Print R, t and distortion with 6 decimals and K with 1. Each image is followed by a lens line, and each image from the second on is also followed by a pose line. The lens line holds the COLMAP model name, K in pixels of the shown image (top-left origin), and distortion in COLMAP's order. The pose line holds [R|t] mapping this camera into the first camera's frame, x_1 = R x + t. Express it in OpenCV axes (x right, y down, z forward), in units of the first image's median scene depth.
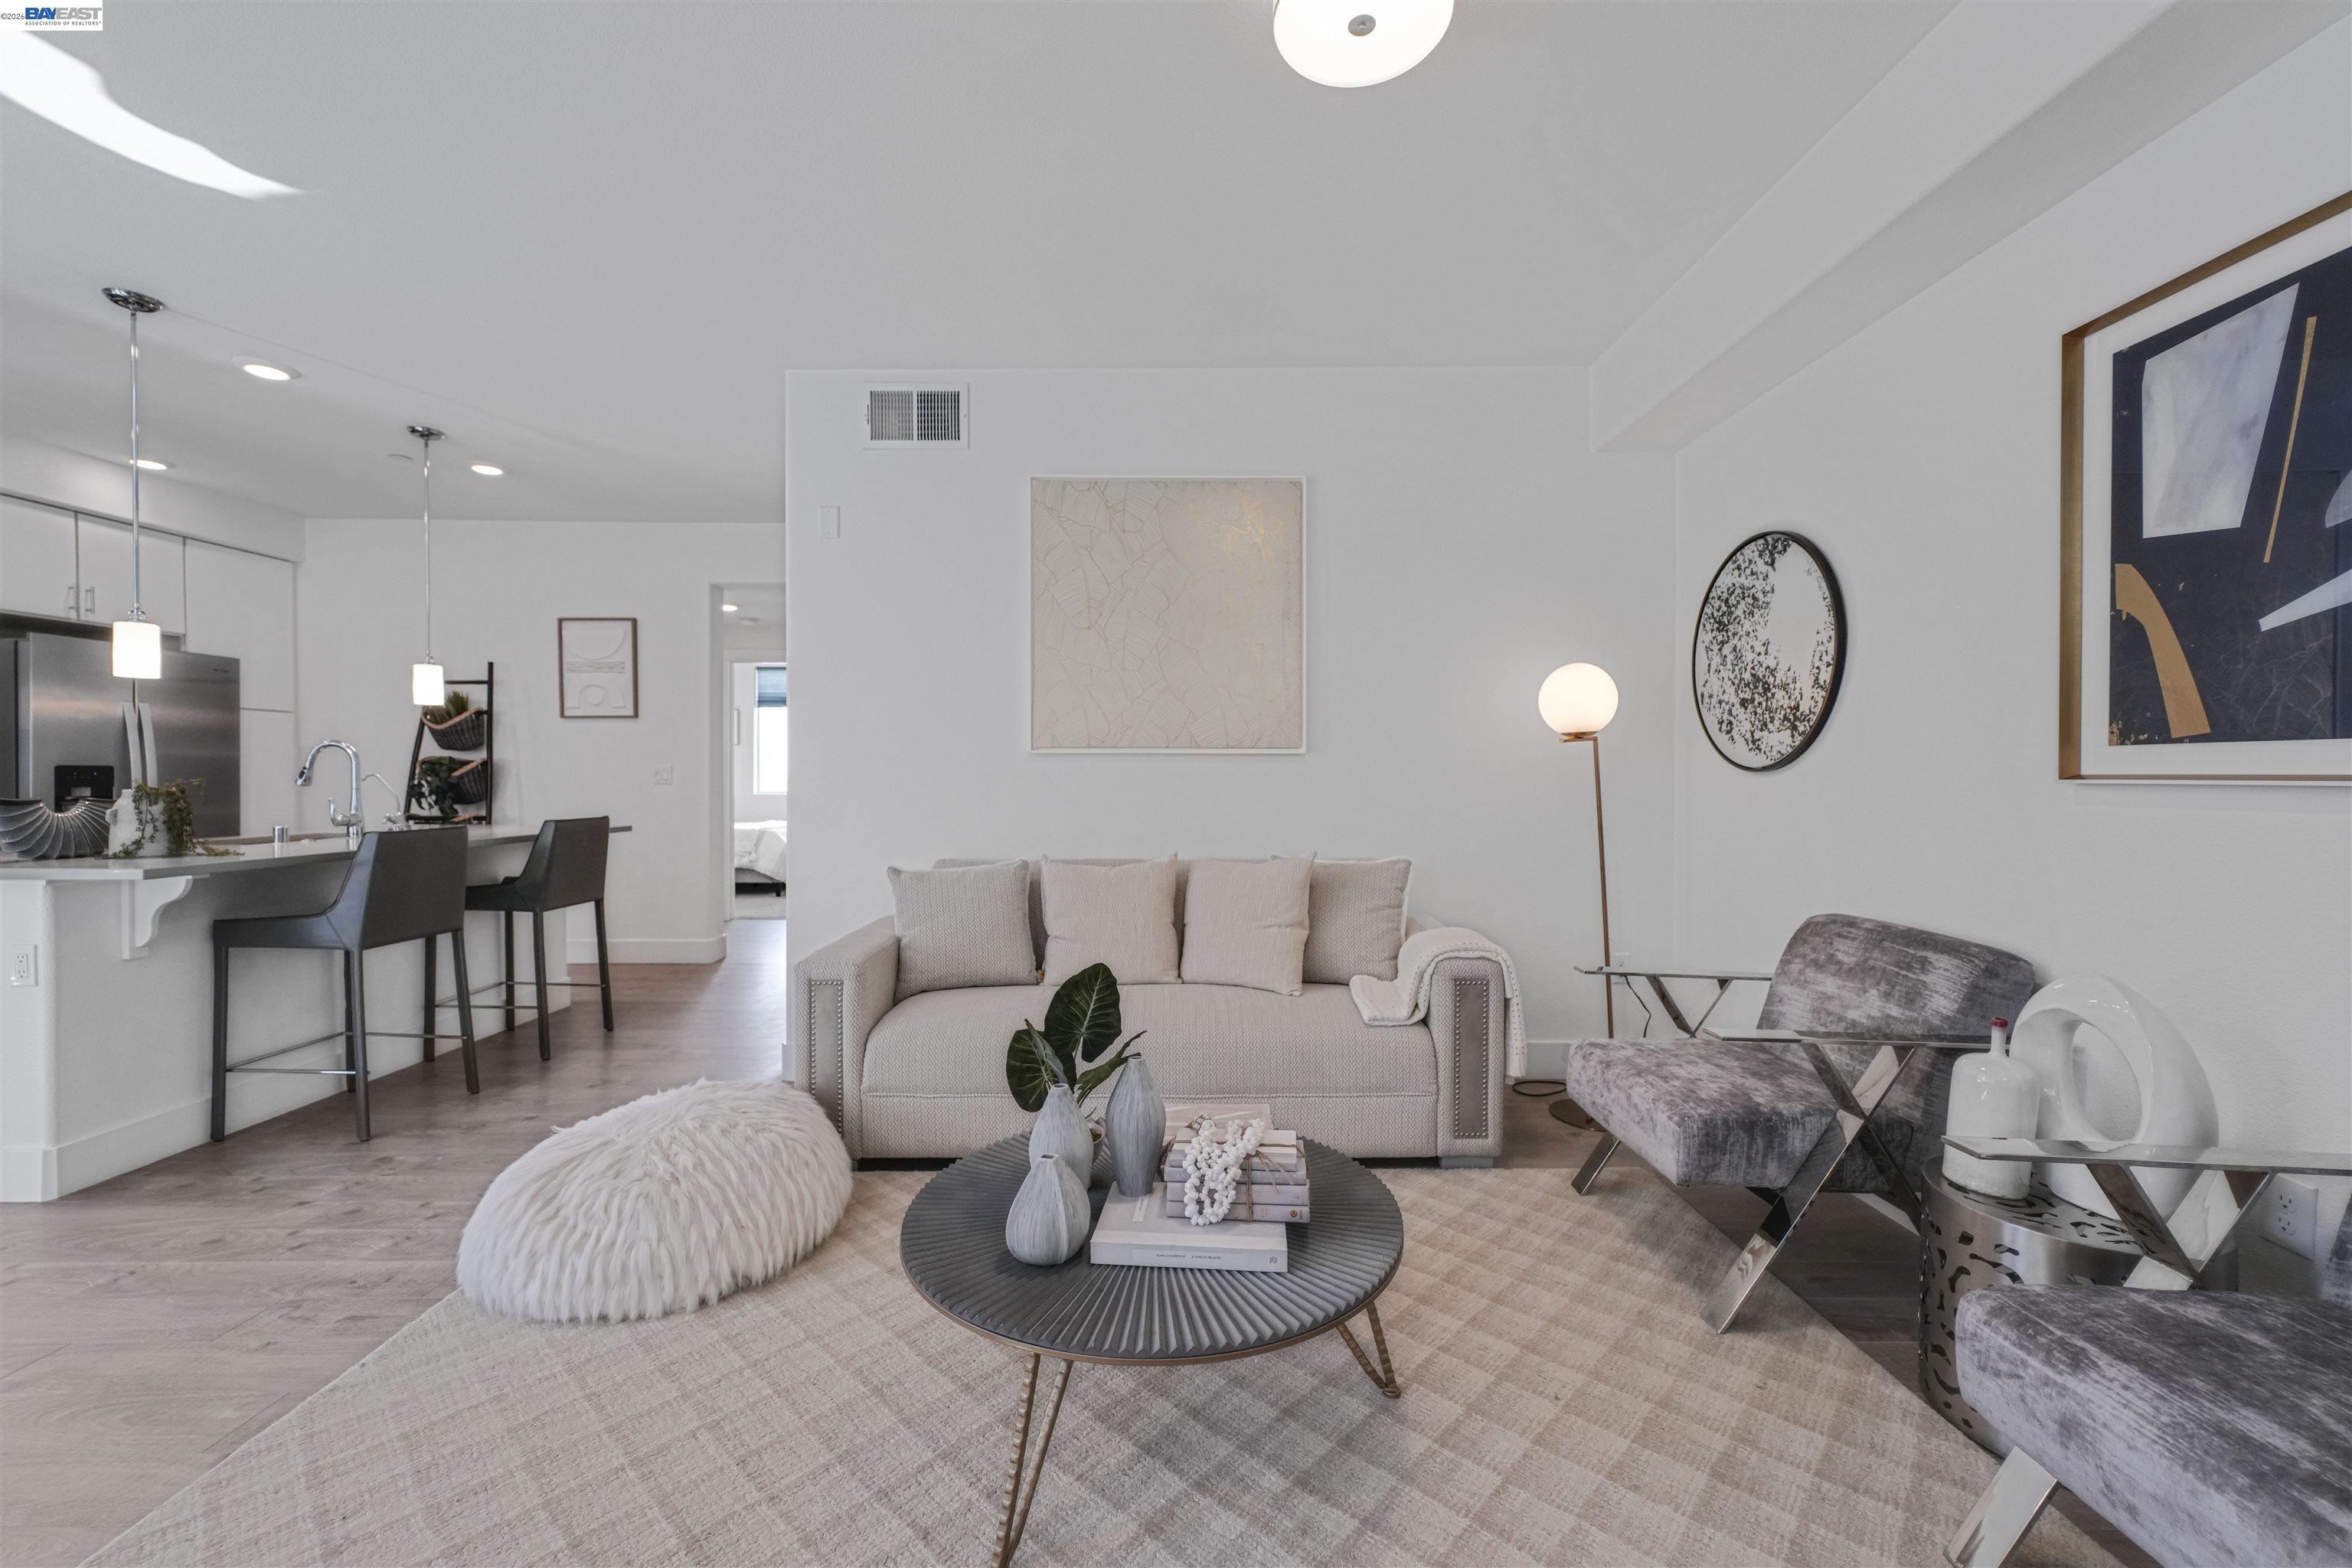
lens RADIAL K [[935.5, 0, 1186.4], [0, 935.5, 783.2], [0, 0, 1]] dist [0.000800, 0.000198]
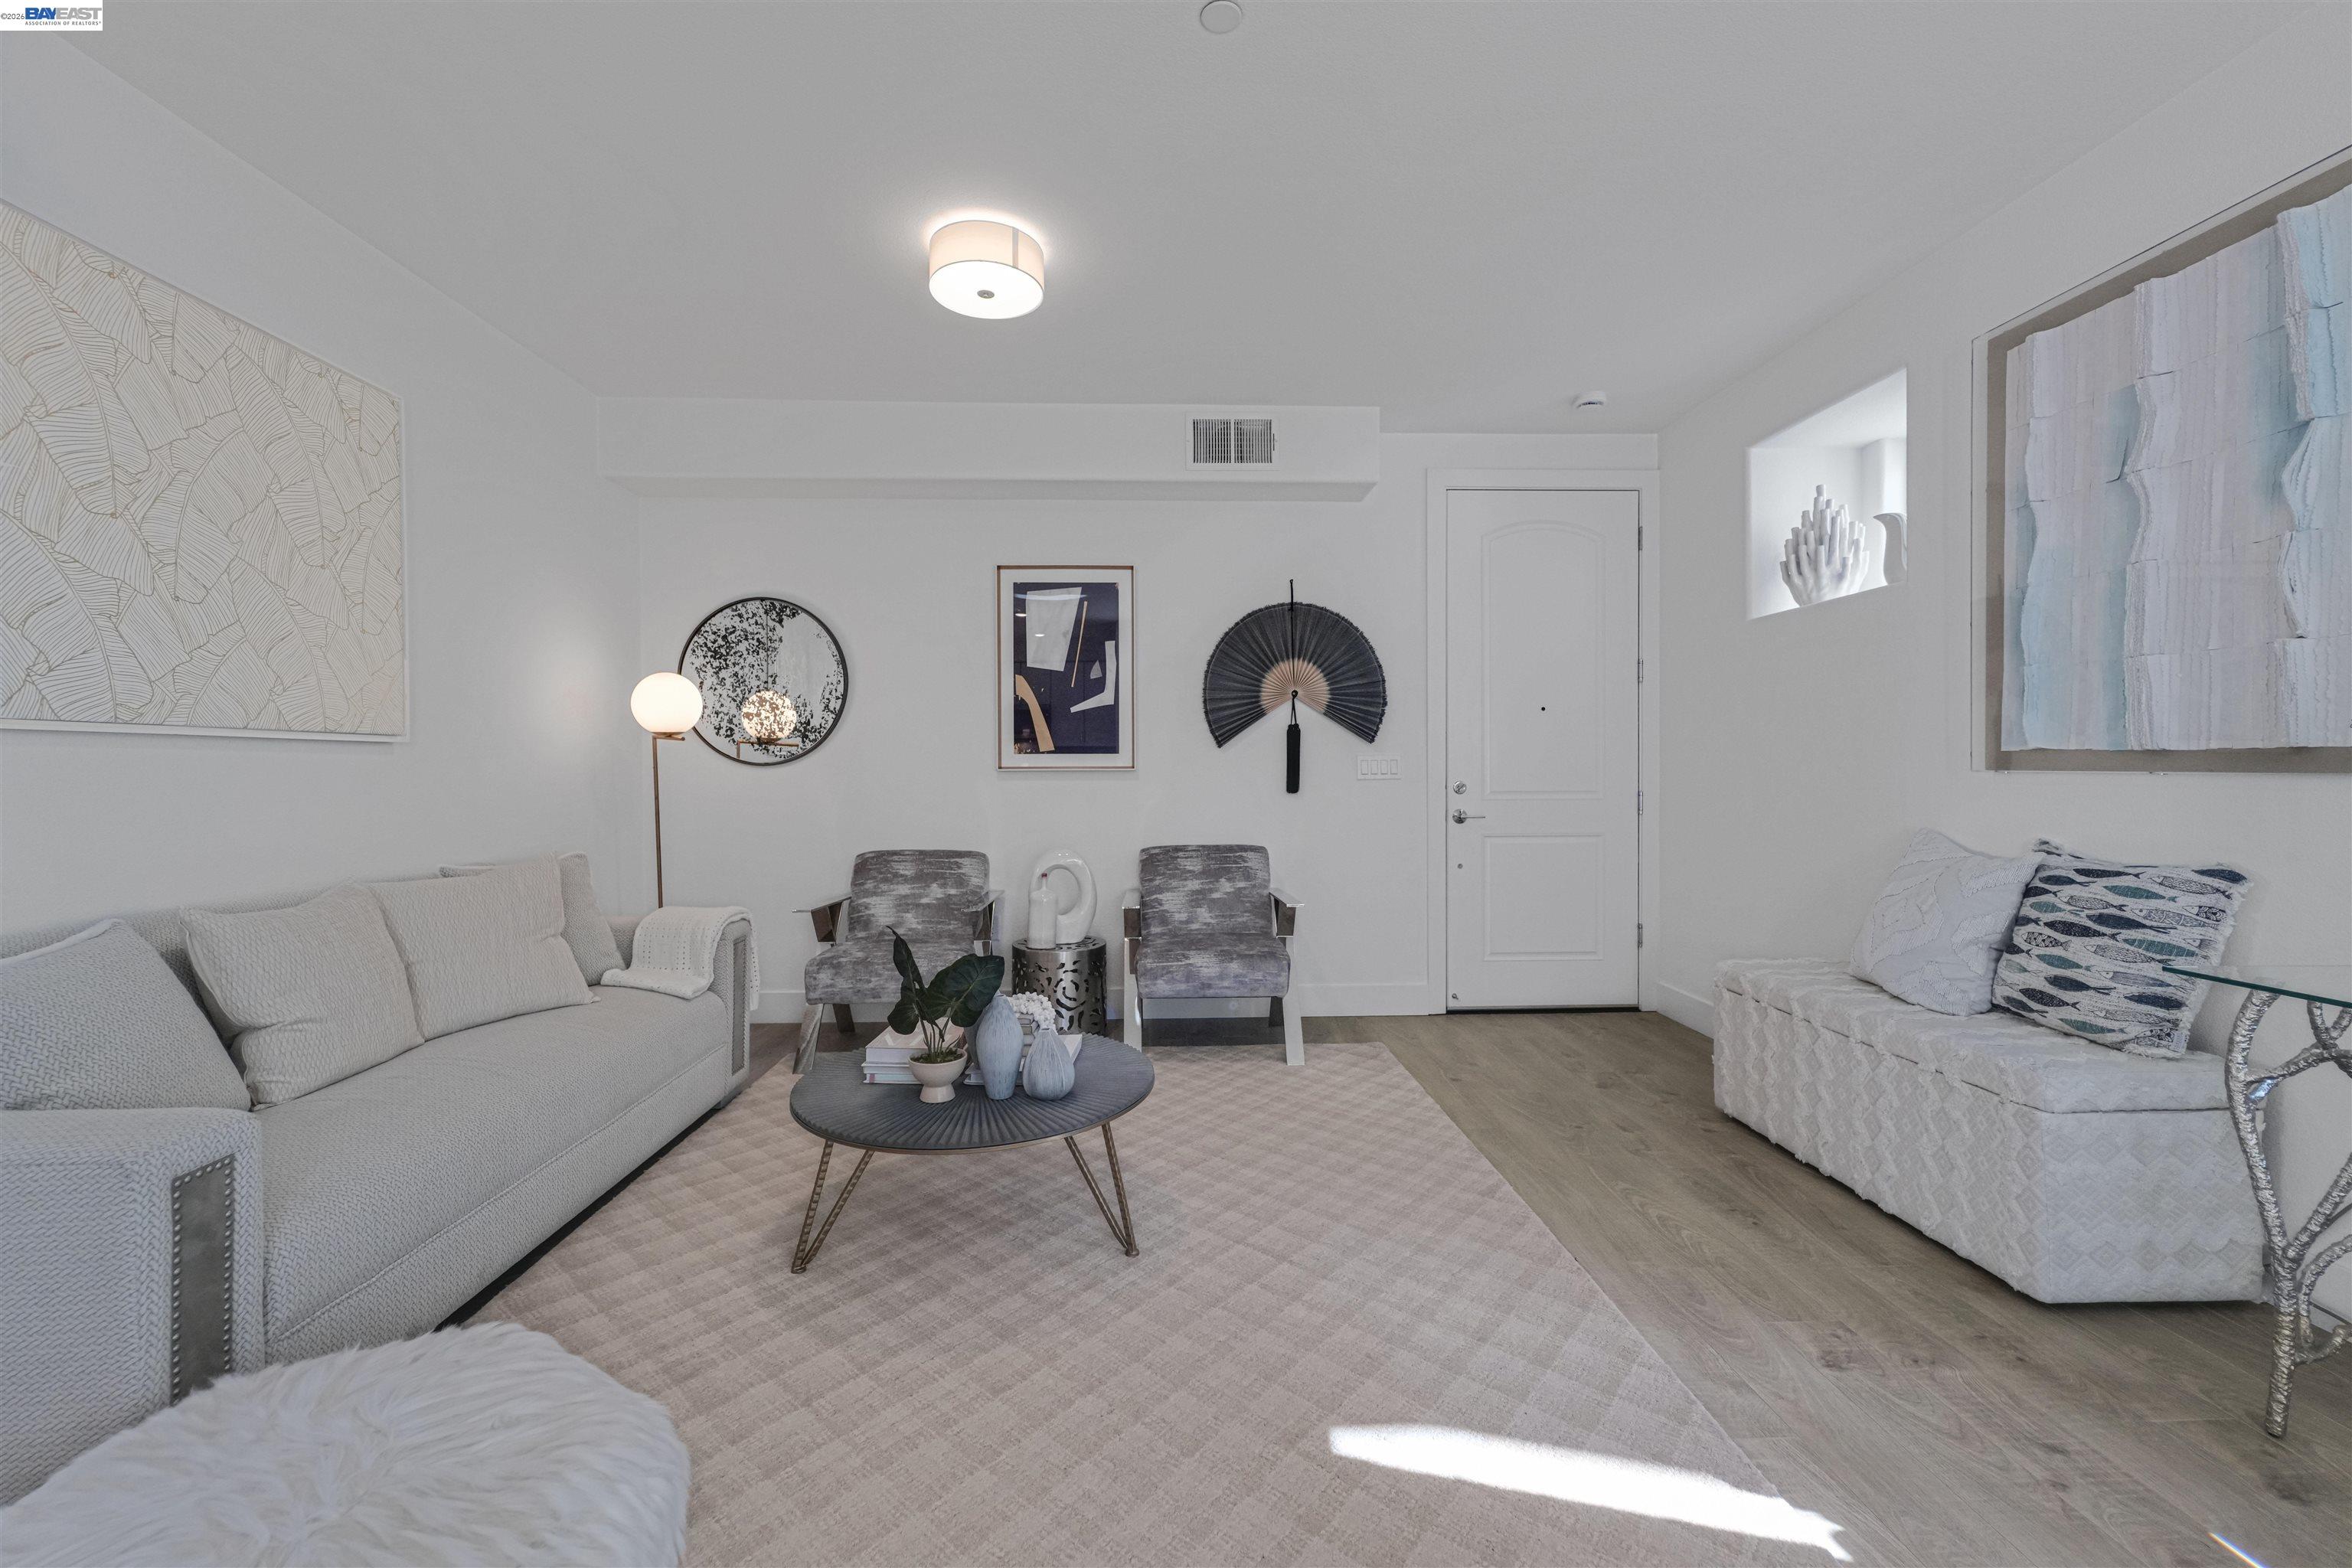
lens RADIAL K [[942.8, 0, 1165.0], [0, 942.8, 774.5], [0, 0, 1]] dist [0.003778, 0.000537]
pose [[-0.025137, -0.007318, 0.999657, -0.821551], [0.012730, 0.999890, 0.007640, -0.002295], [-0.999603, 0.012918, -0.025041, 0.433359]]
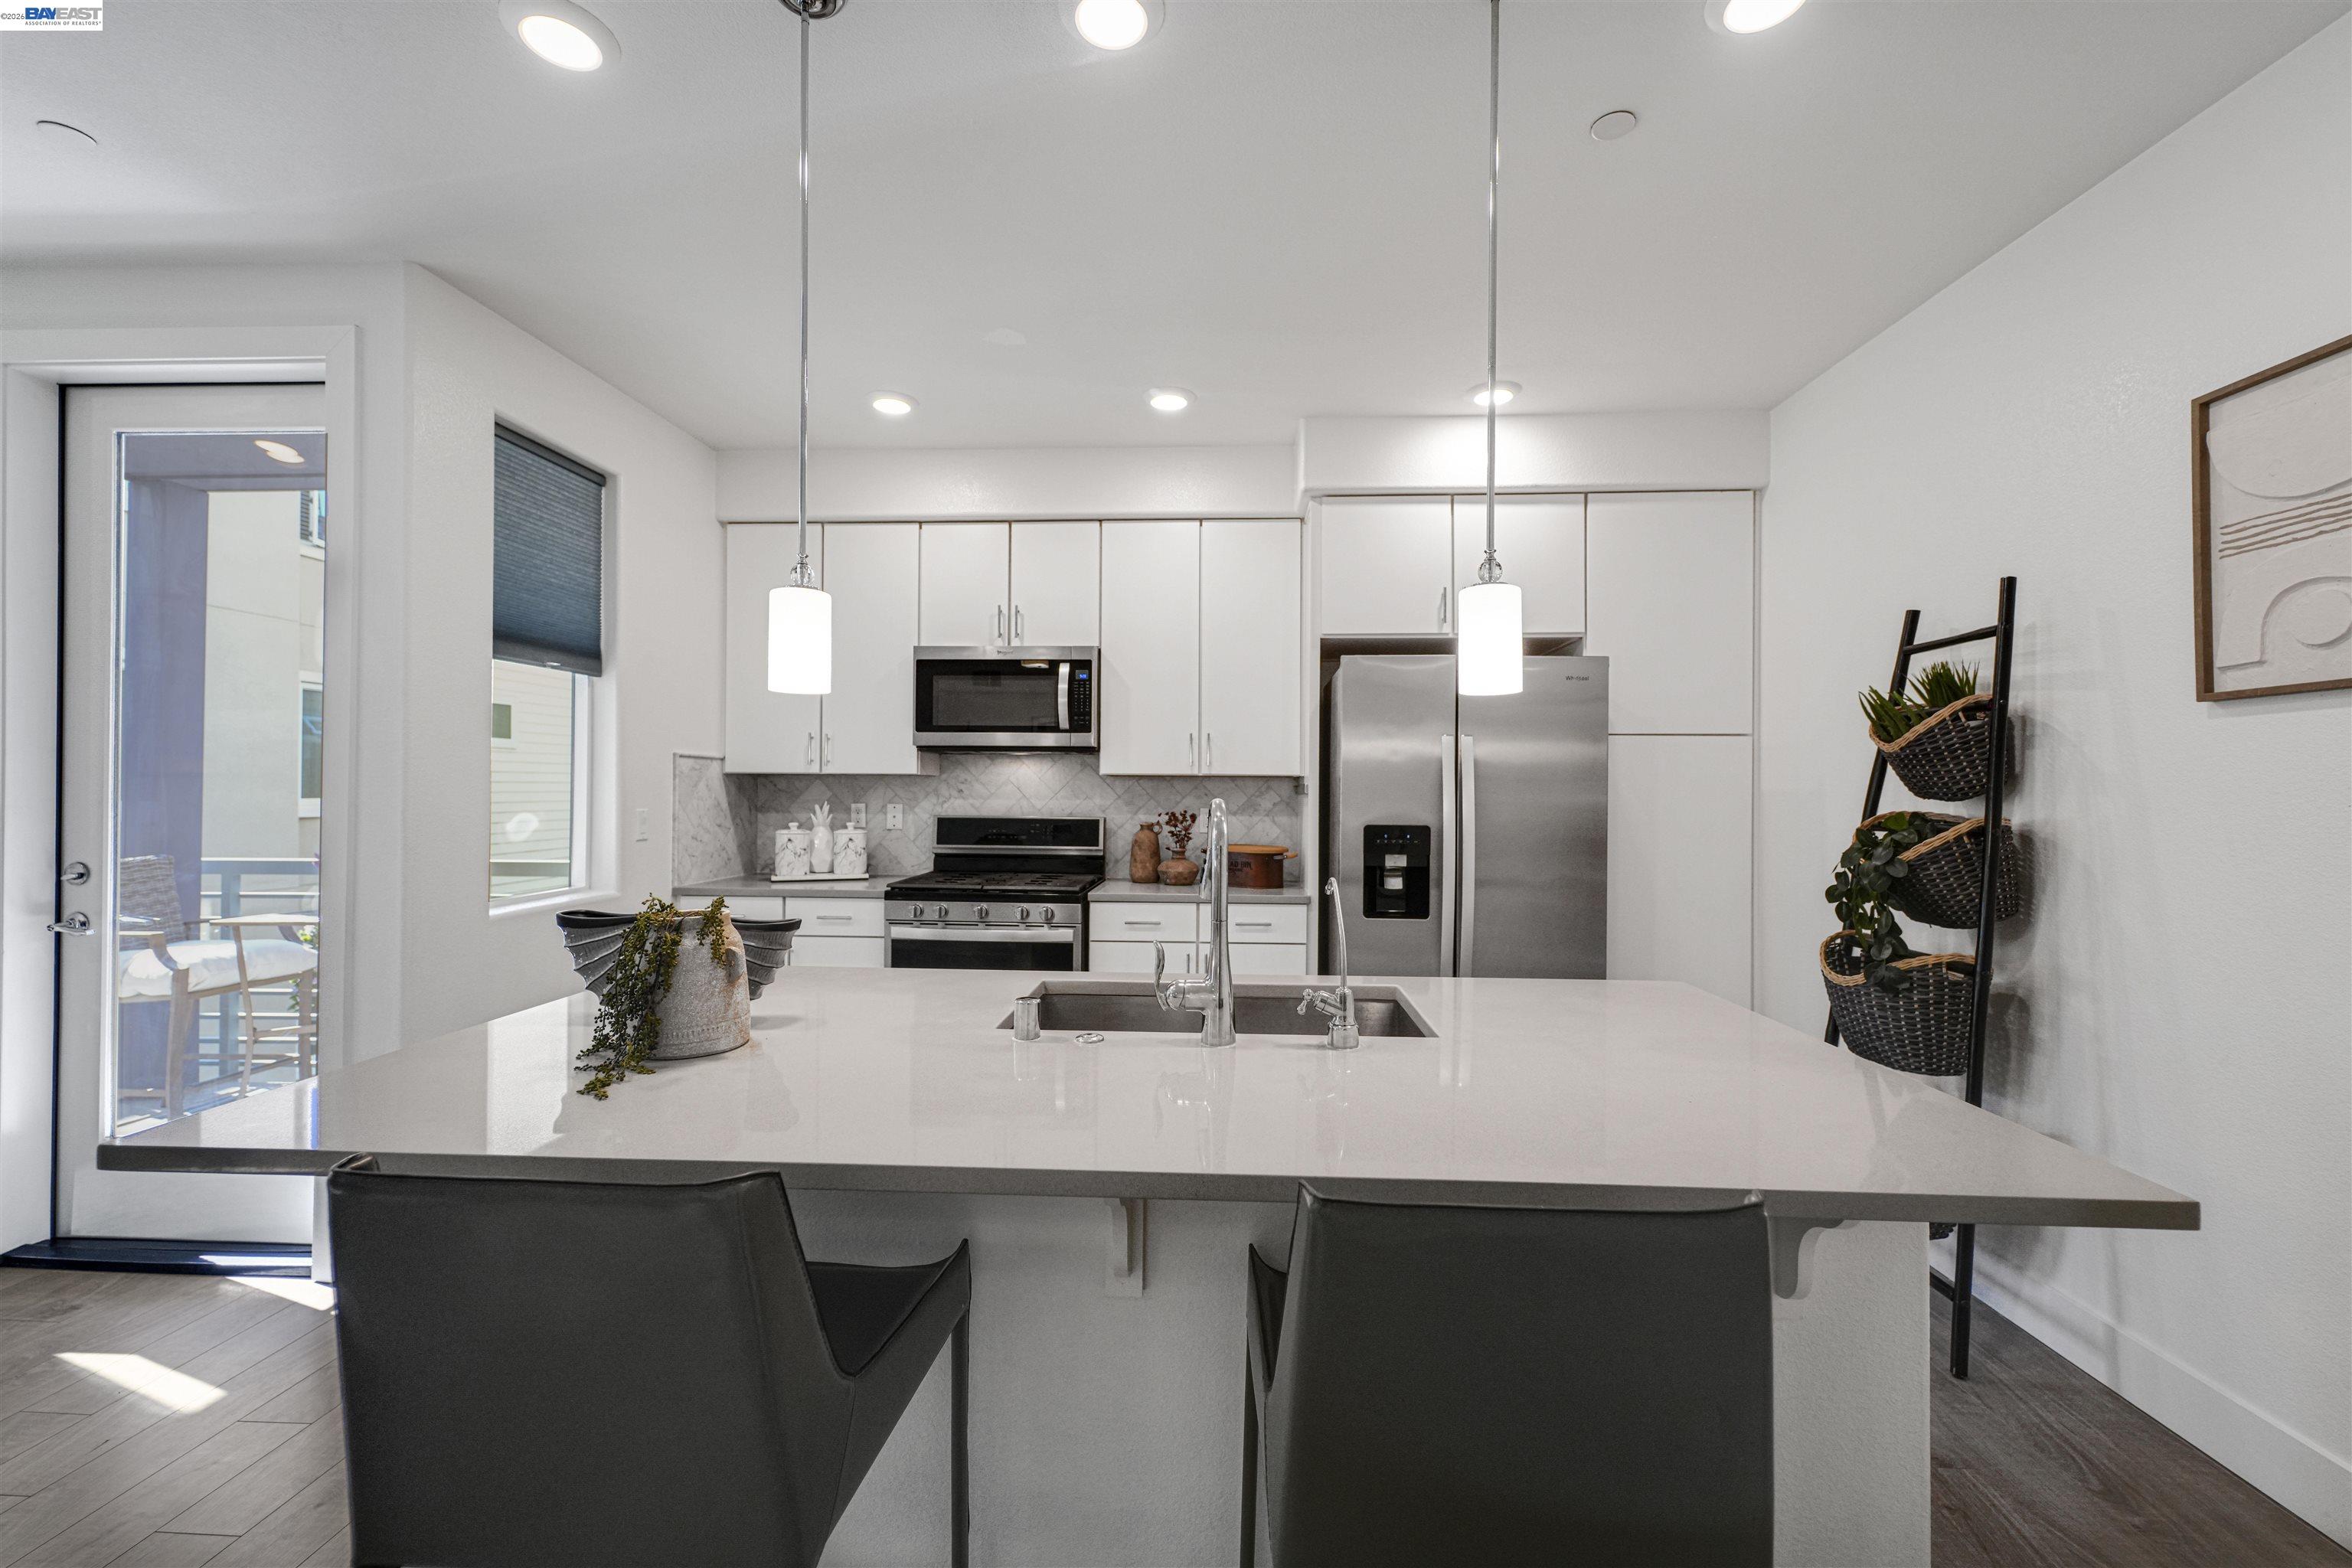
lens RADIAL K [[948.0, 0, 1182.8], [0, 948.0, 781.9], [0, 0, 1]] dist [0.001148, 0.000109]
pose [[-0.059401, -0.013139, -0.998148, -0.607197], [-0.015518, 0.999805, -0.012237, -0.060795], [0.998114, 0.014762, -0.059593, 1.283592]]
